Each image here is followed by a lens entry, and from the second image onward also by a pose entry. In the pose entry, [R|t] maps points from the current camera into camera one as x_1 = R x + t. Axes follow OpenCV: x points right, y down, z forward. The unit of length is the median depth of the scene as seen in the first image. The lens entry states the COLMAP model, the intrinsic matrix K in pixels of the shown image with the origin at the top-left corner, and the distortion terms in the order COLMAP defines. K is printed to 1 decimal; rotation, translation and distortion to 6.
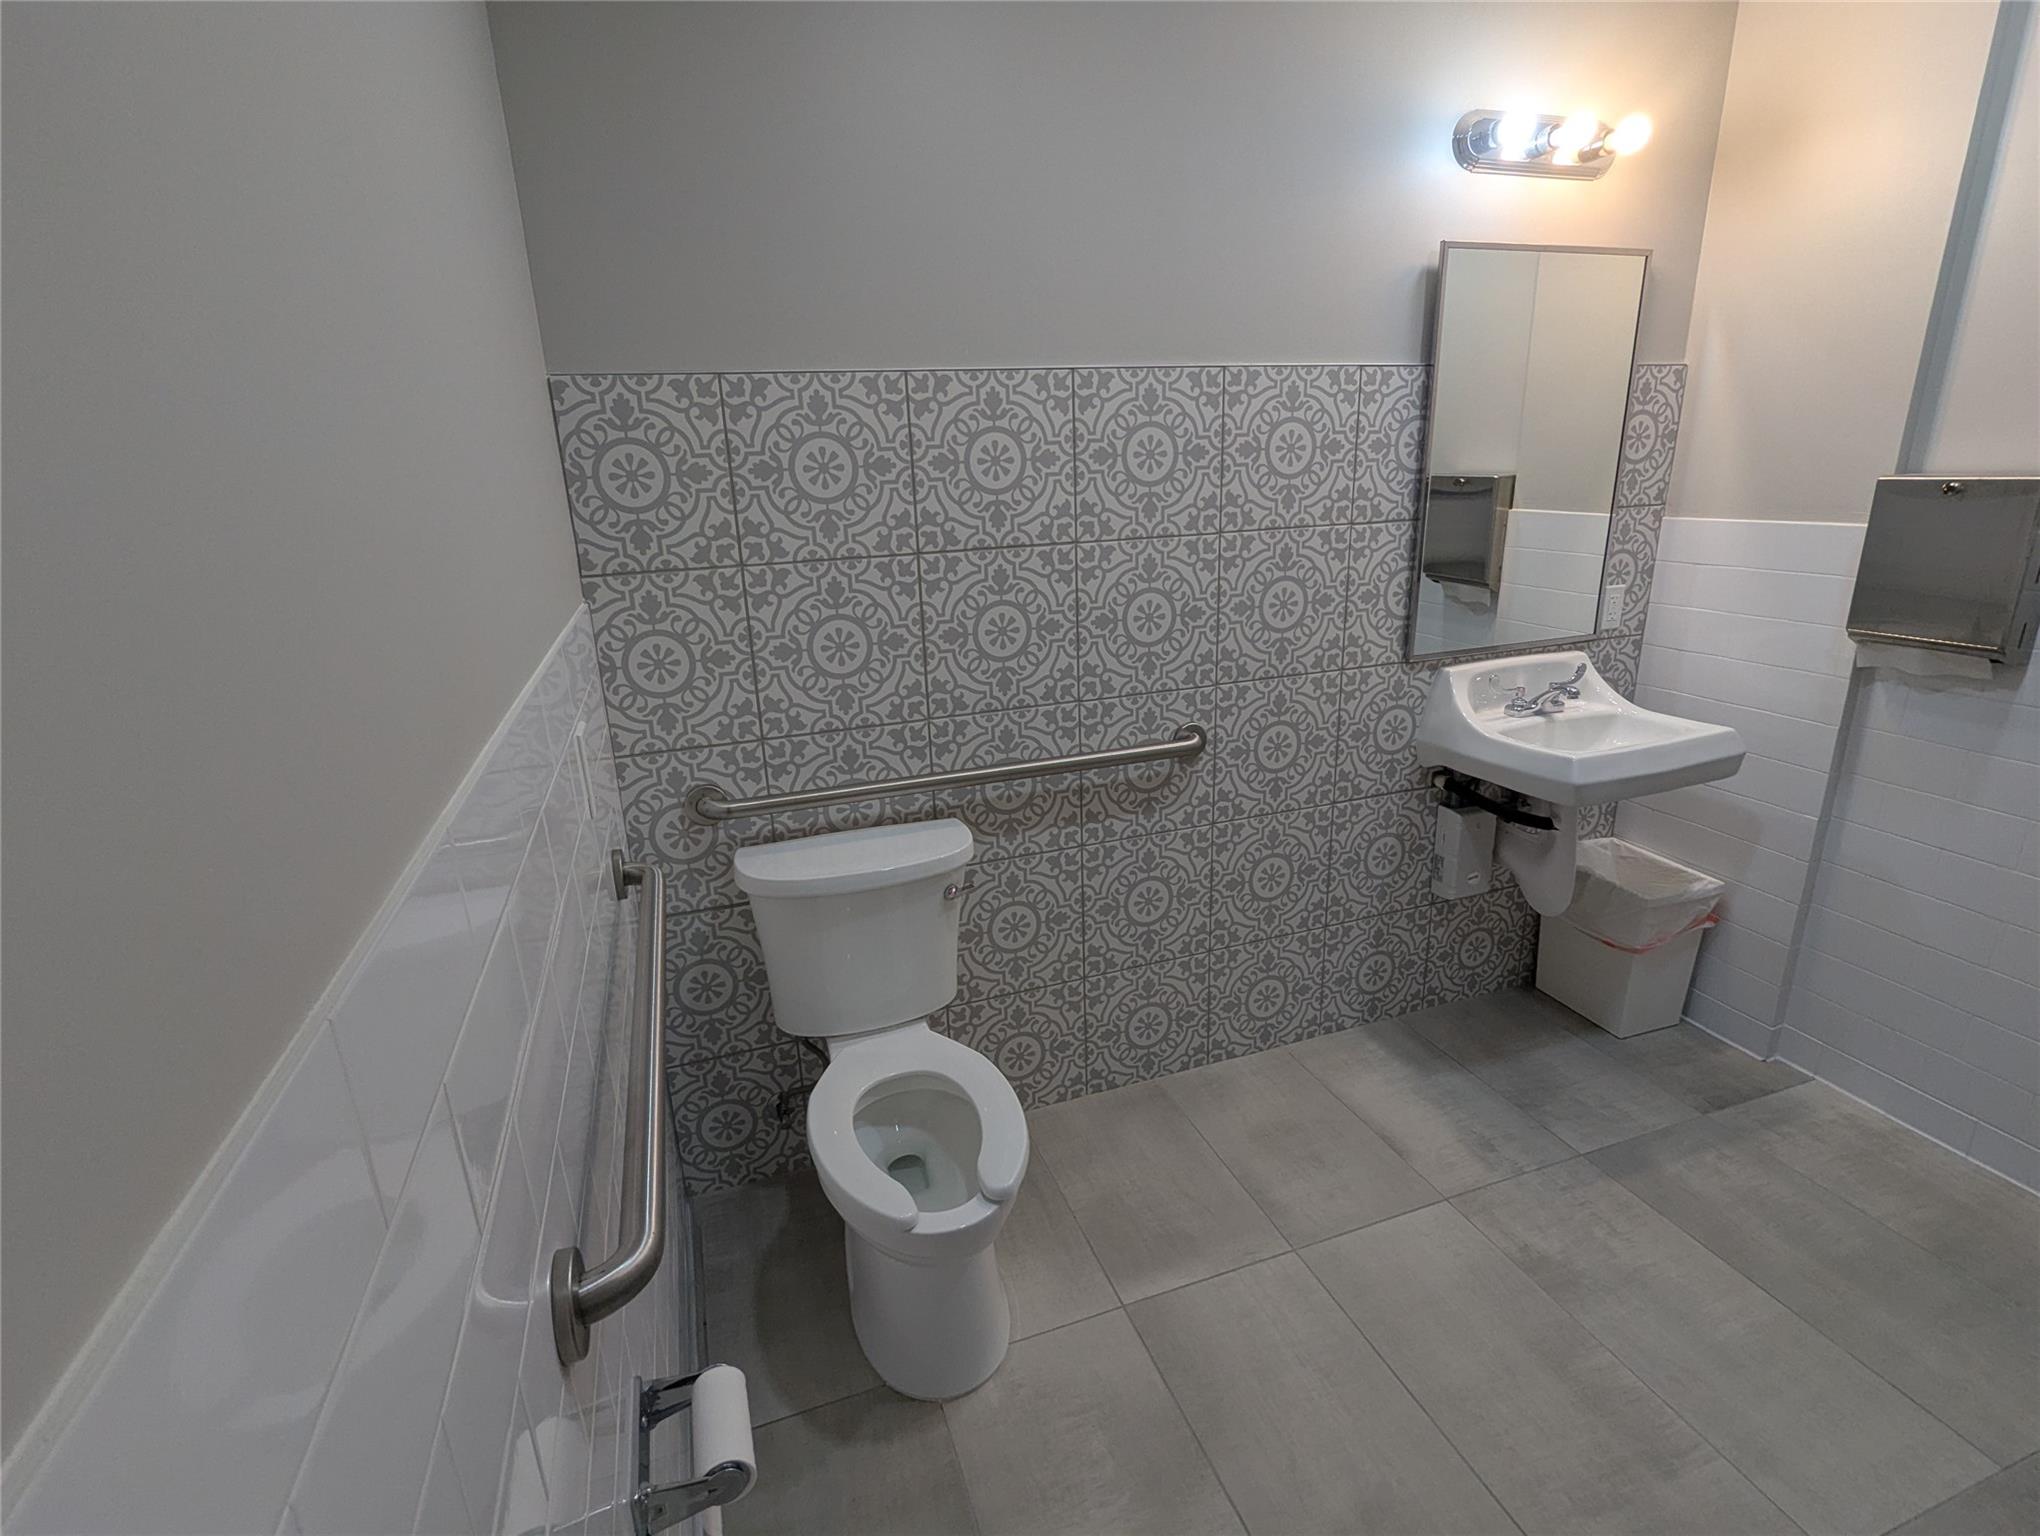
lens RADIAL K [[979.1, 0, 1011.3], [0, 979.1, 764.5], [0, 0, 1]] dist [-0.007637, 0.003851]
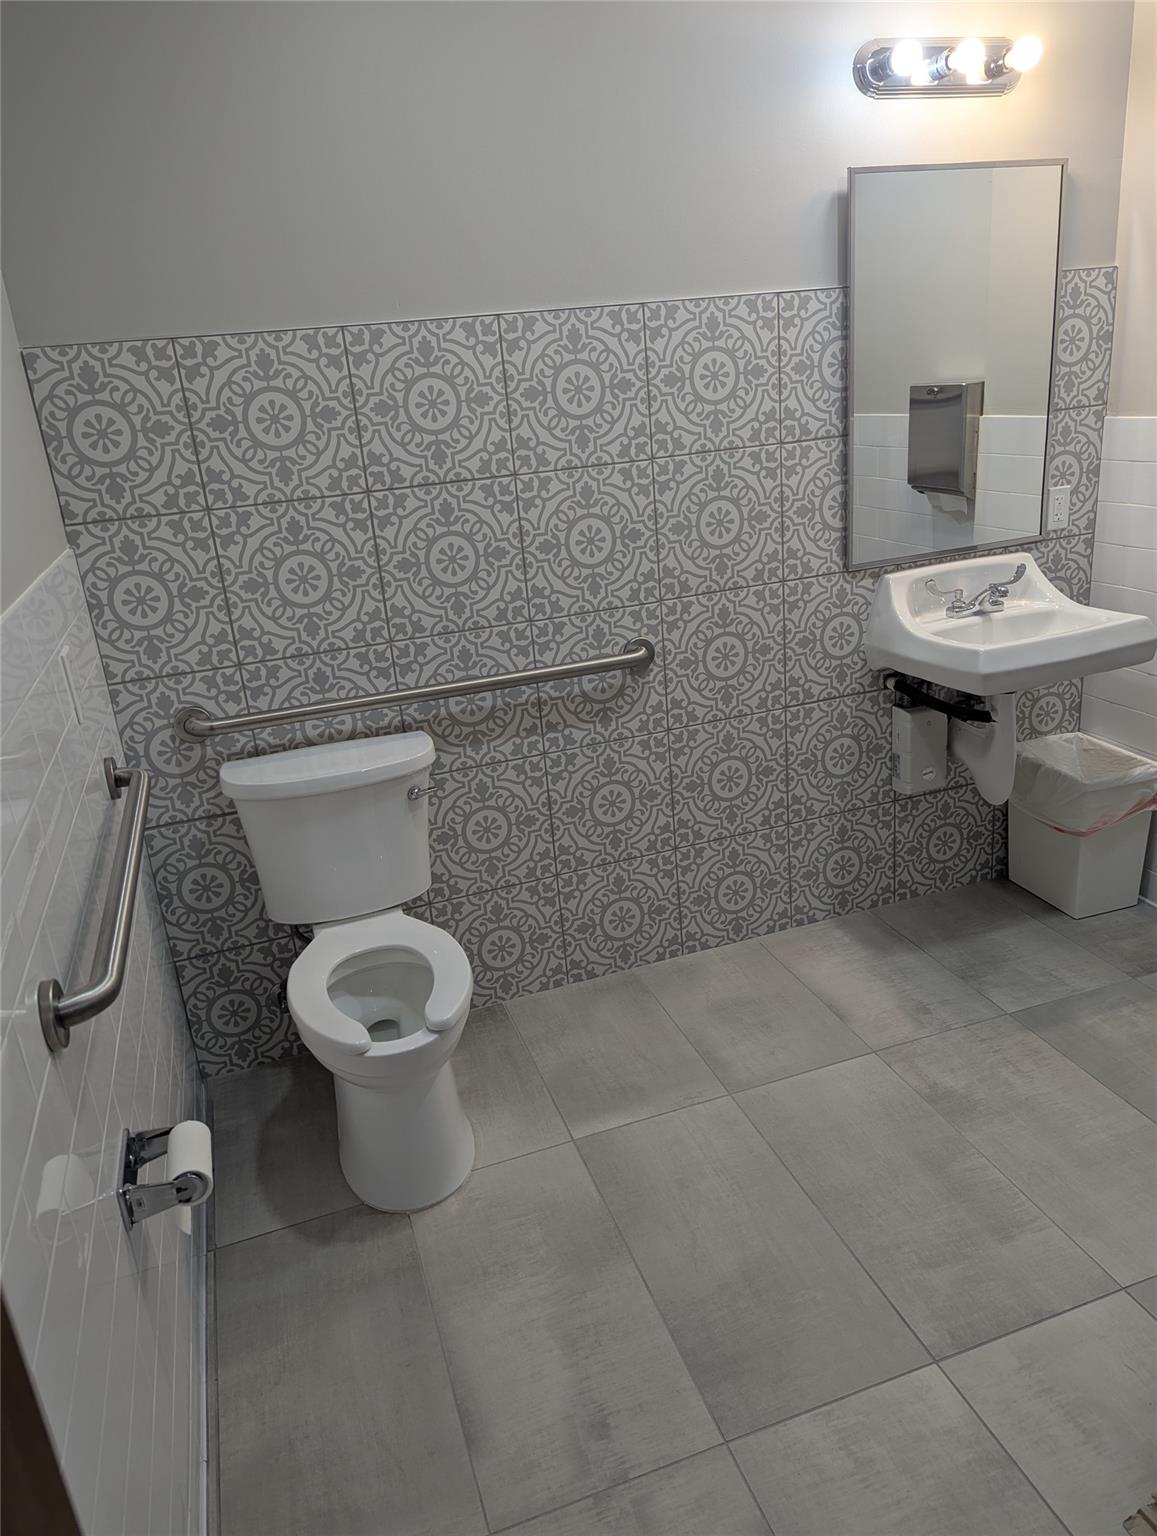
lens RADIAL K [[1093.1, 0, 583.2], [0, 1093.1, 773.4], [0, 0, 1]] dist [0.058947, -0.048930]
pose [[0.998684, -0.043236, -0.027576, 0.157690], [0.044415, 0.998057, 0.043700, 0.056678], [0.025633, -0.044867, 0.998664, -0.242939]]
